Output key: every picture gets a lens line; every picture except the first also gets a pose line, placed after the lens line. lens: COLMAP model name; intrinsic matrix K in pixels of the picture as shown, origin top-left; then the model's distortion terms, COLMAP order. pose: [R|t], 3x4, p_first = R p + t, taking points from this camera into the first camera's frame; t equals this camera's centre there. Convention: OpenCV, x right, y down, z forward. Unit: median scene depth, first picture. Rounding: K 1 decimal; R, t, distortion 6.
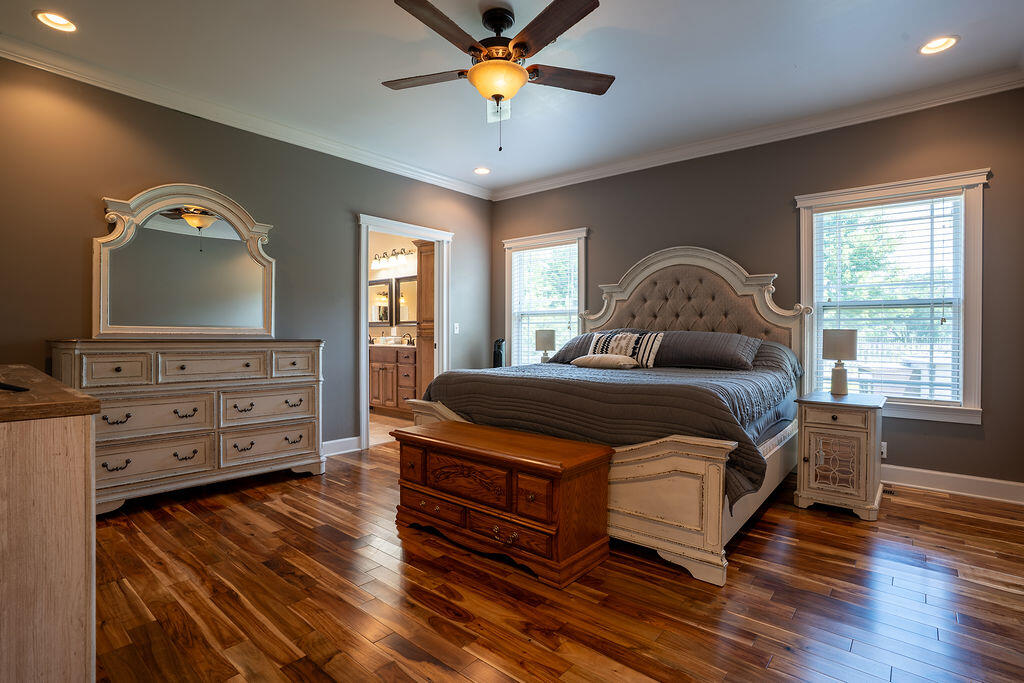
lens RADIAL K [[504.0, 0, 514.6], [0, 504.0, 340.4], [0, 0, 1]] dist [-0.047950, 0.012733]
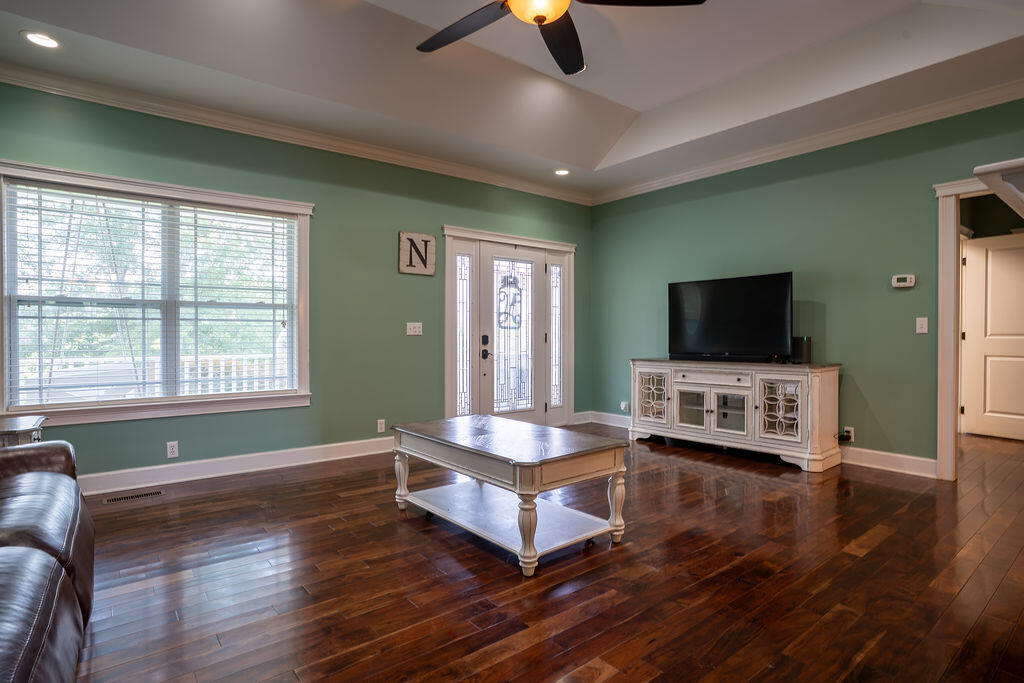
lens RADIAL K [[530.7, 0, 514.5], [0, 530.7, 337.9], [0, 0, 1]] dist [-0.021894, 0.000821]
pose [[0.190633, -0.008007, 0.981629, -0.267938], [0.011051, 0.999921, 0.006010, -0.003893], [-0.981599, 0.009702, 0.190706, 0.201087]]
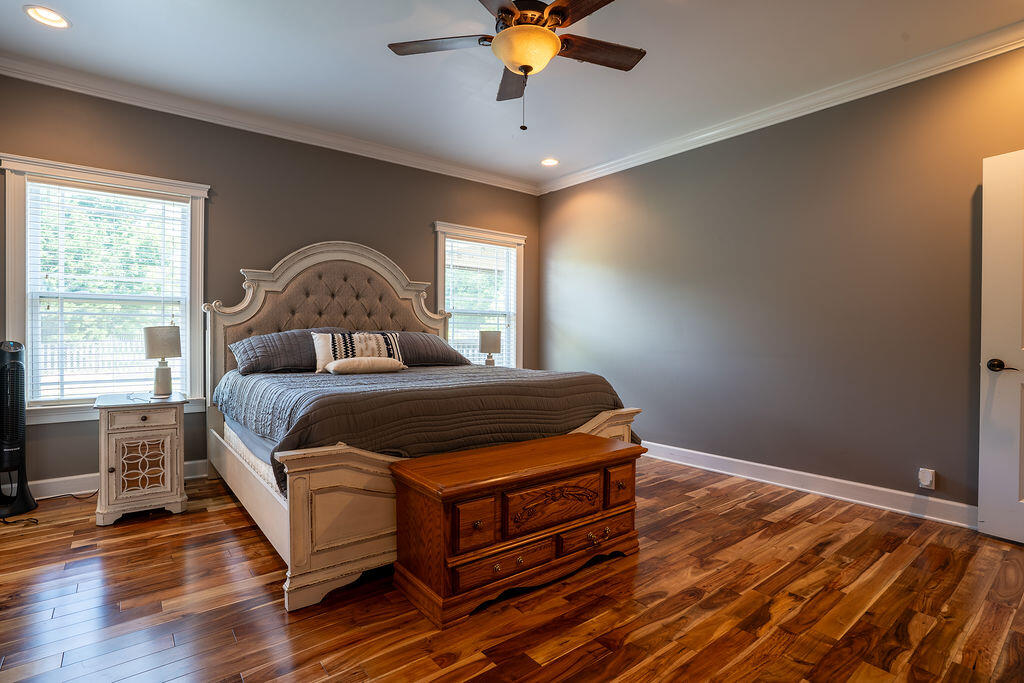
lens RADIAL K [[504.0, 0, 514.5], [0, 504.0, 340.6], [0, 0, 1]] dist [-0.047950, 0.012733]
pose [[0.198924, -0.013366, 0.979924, -0.689060], [0.006001, 0.999905, 0.012420, -0.012477], [-0.979997, 0.003409, 0.198985, 0.640274]]
